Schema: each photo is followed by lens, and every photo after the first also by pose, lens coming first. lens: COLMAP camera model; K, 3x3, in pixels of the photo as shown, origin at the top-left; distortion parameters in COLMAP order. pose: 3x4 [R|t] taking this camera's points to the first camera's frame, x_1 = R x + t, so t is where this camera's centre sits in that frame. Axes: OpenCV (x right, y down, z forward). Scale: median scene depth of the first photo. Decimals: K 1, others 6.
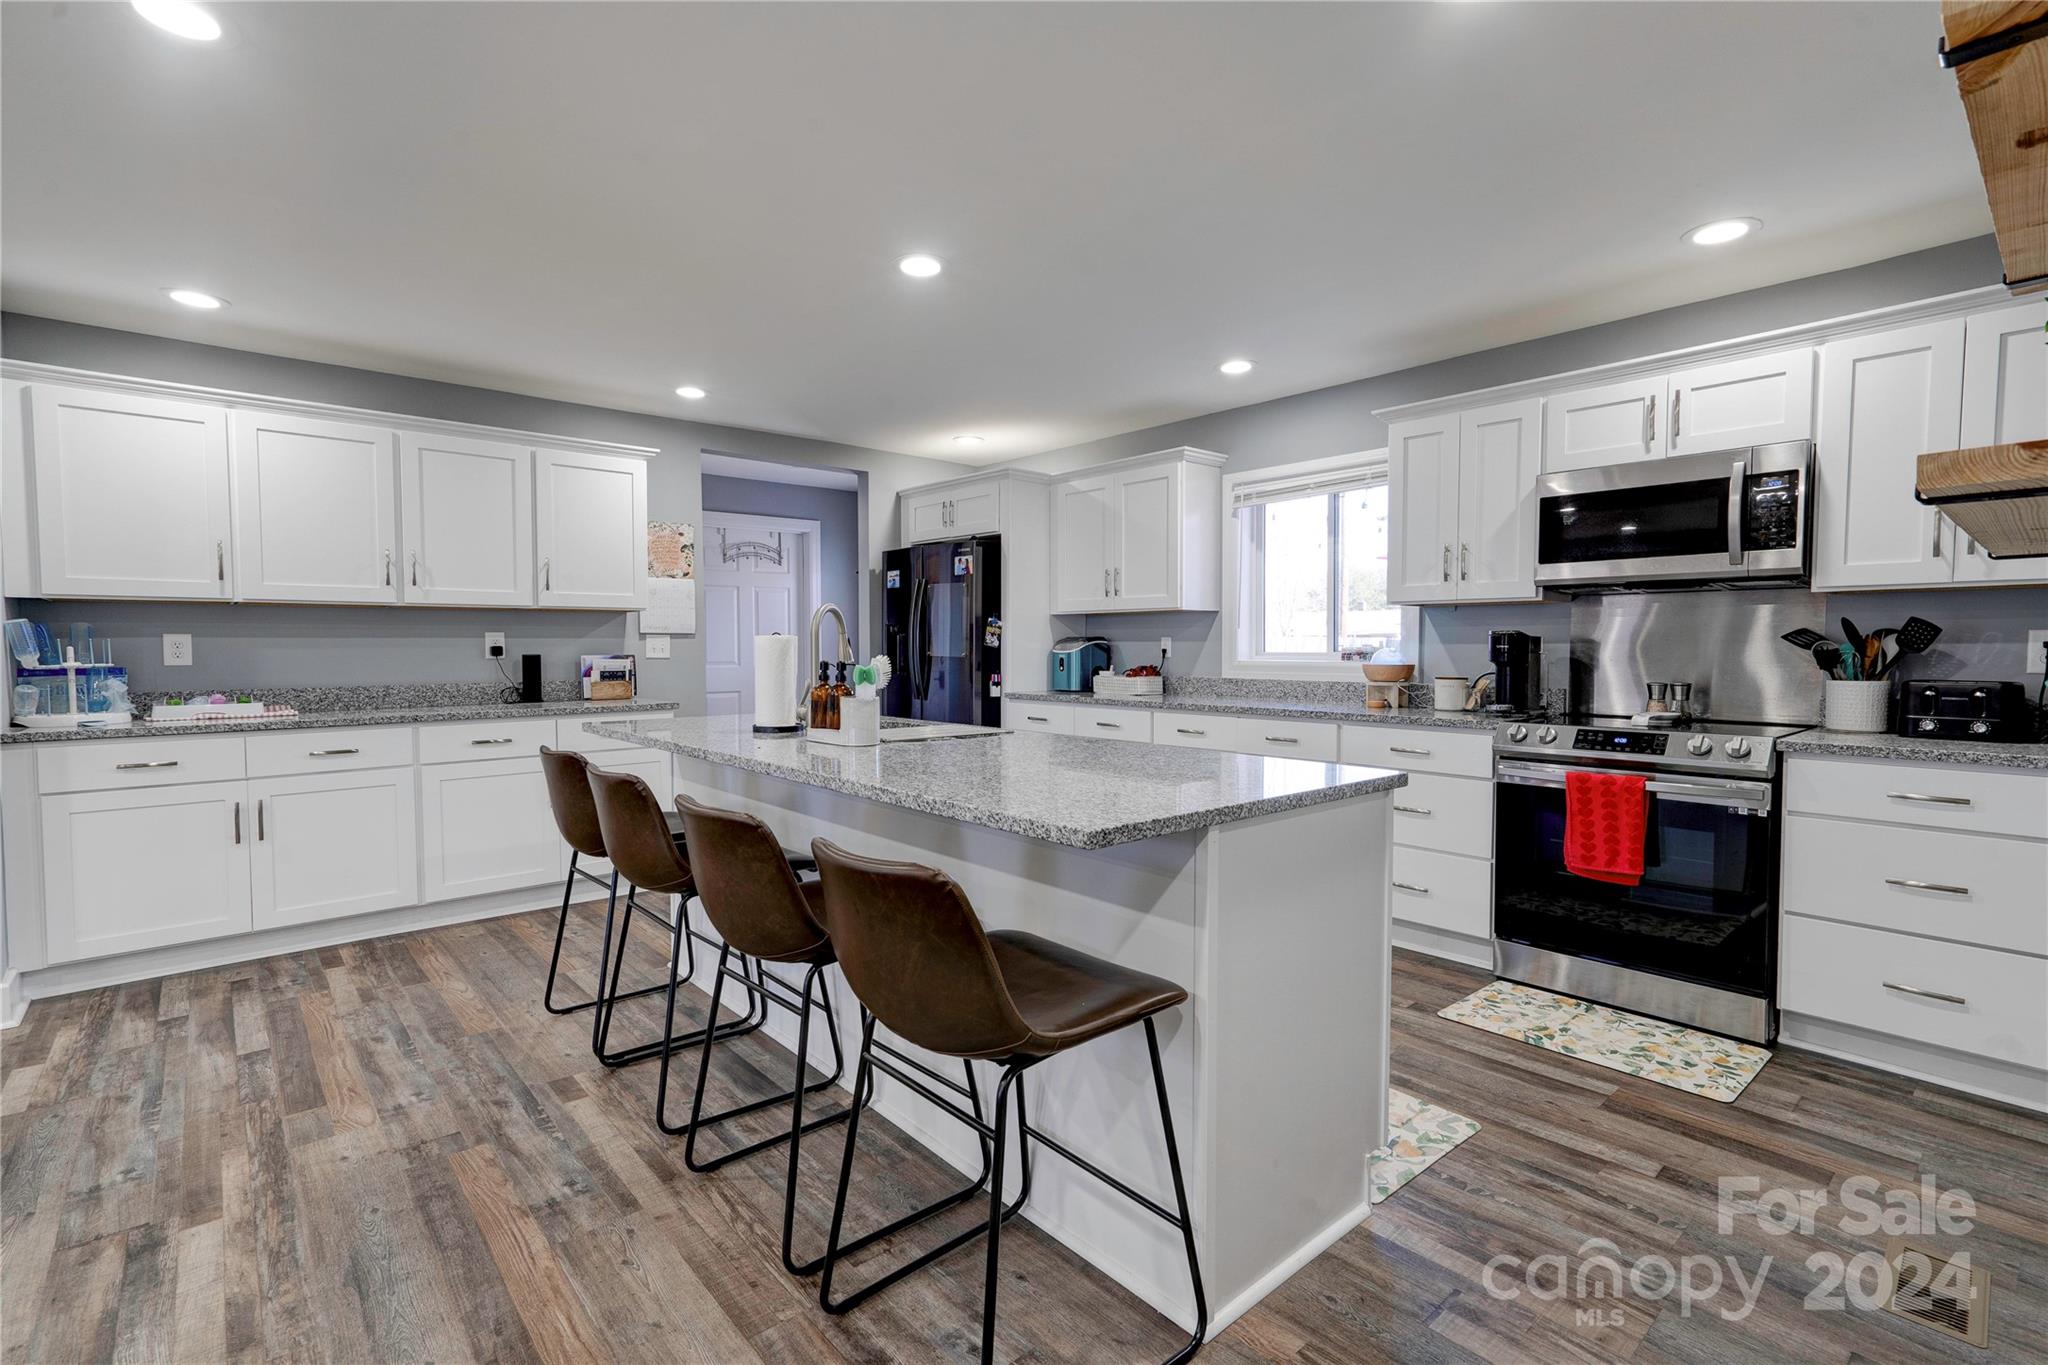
lens RADIAL K [[938.0, 0, 1011.6], [0, 938.0, 674.9], [0, 0, 1]] dist [-0.001819, 0.015119]
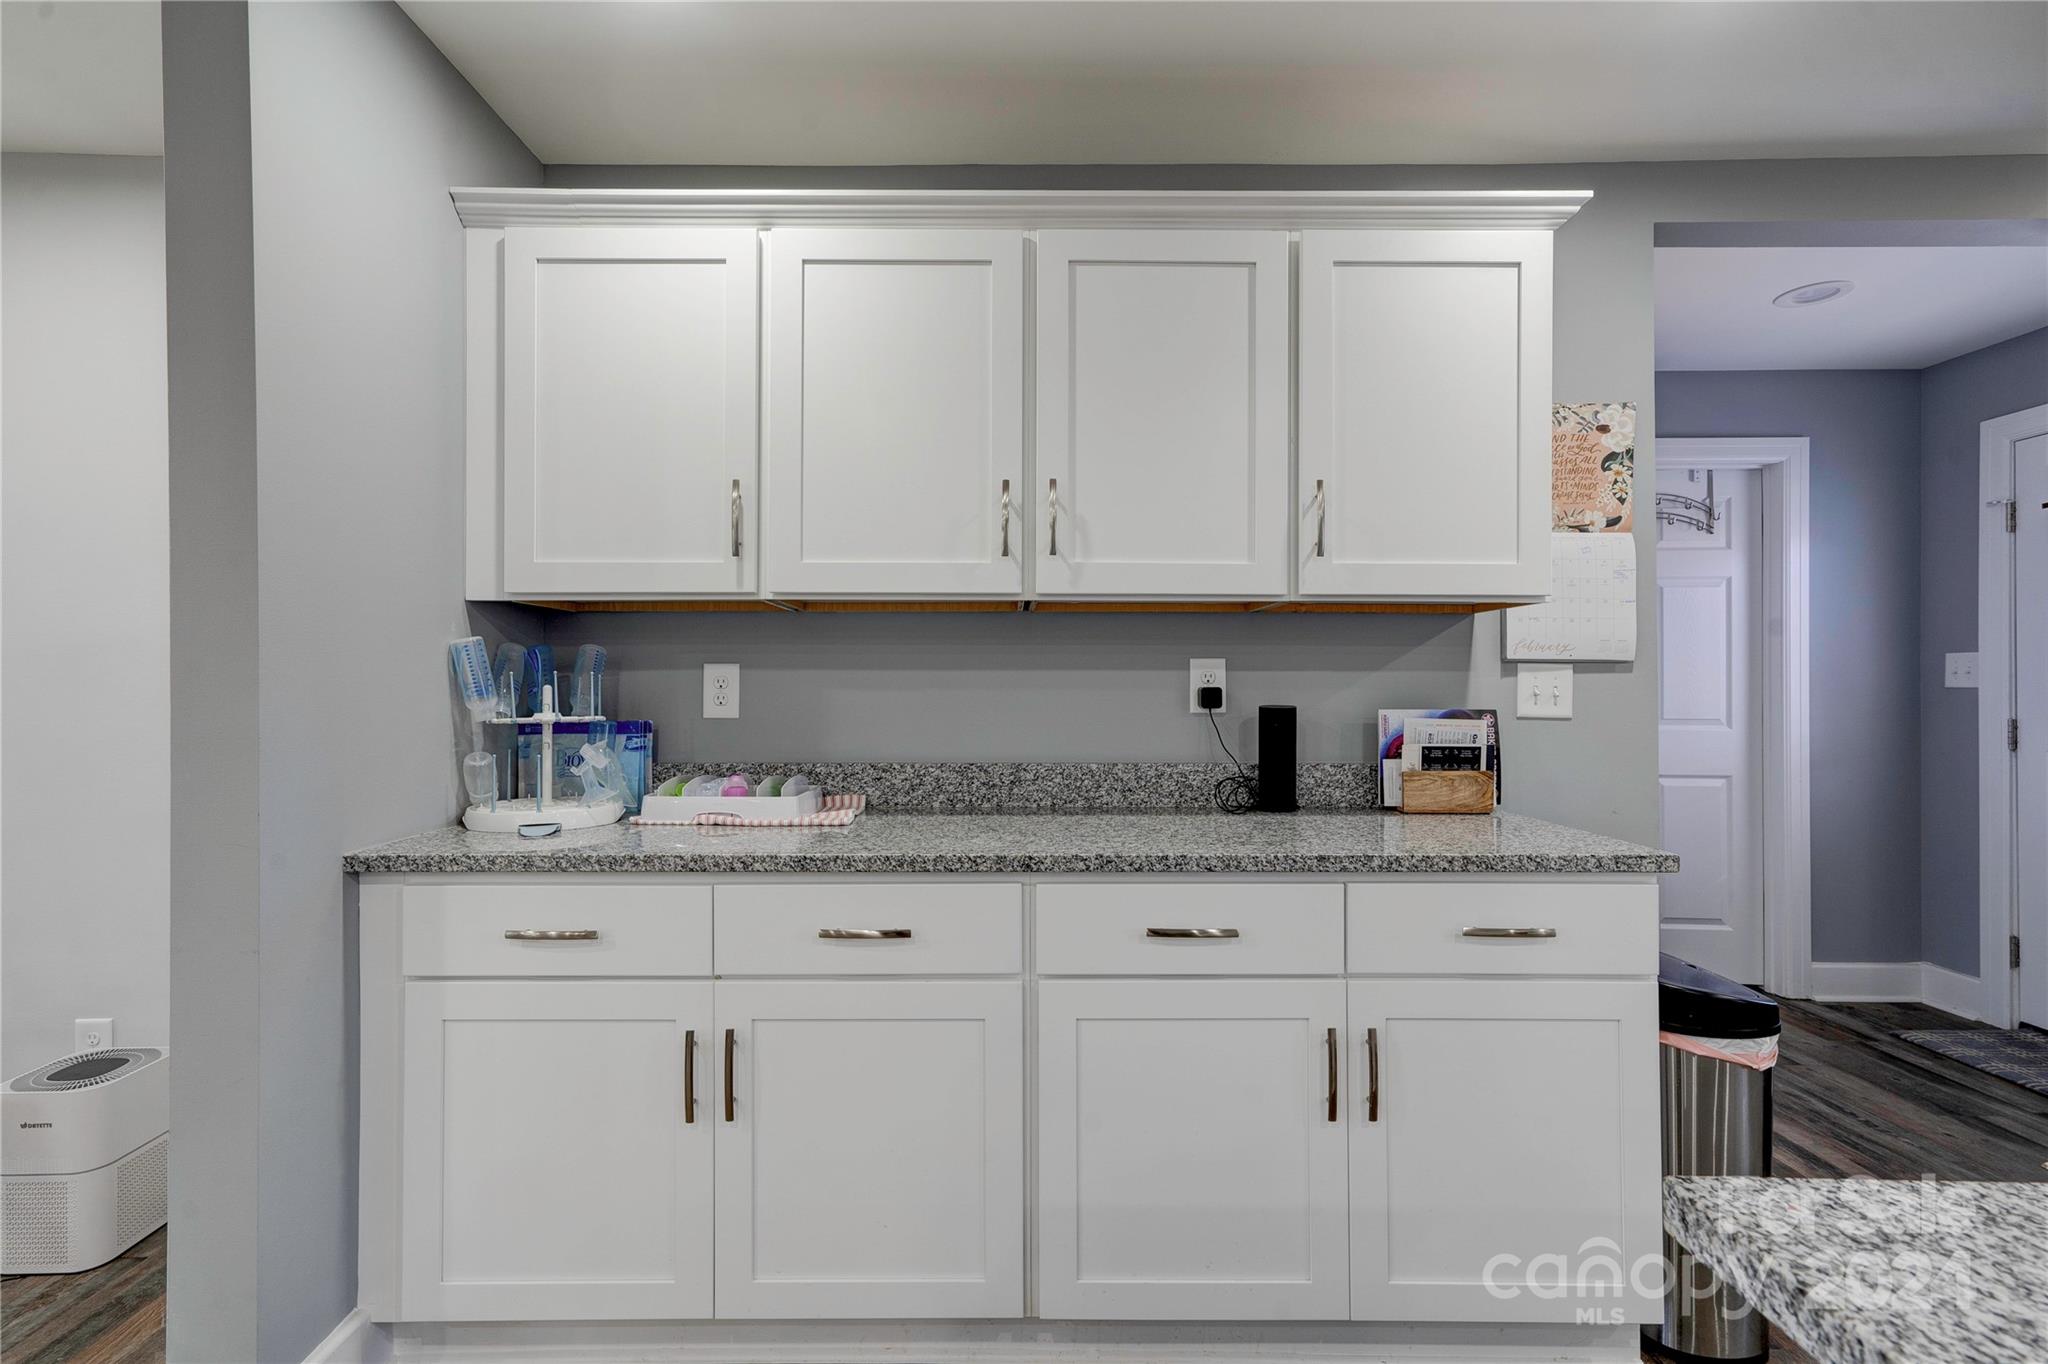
lens RADIAL K [[938.0, 0, 1011.6], [0, 938.0, 674.4], [0, 0, 1]] dist [-0.001819, 0.015119]
pose [[0.753053, -0.001670, -0.657957, -0.368317], [-0.027237, 0.999060, -0.033709, -0.021976], [0.657396, 0.043305, 0.752300, 0.680346]]
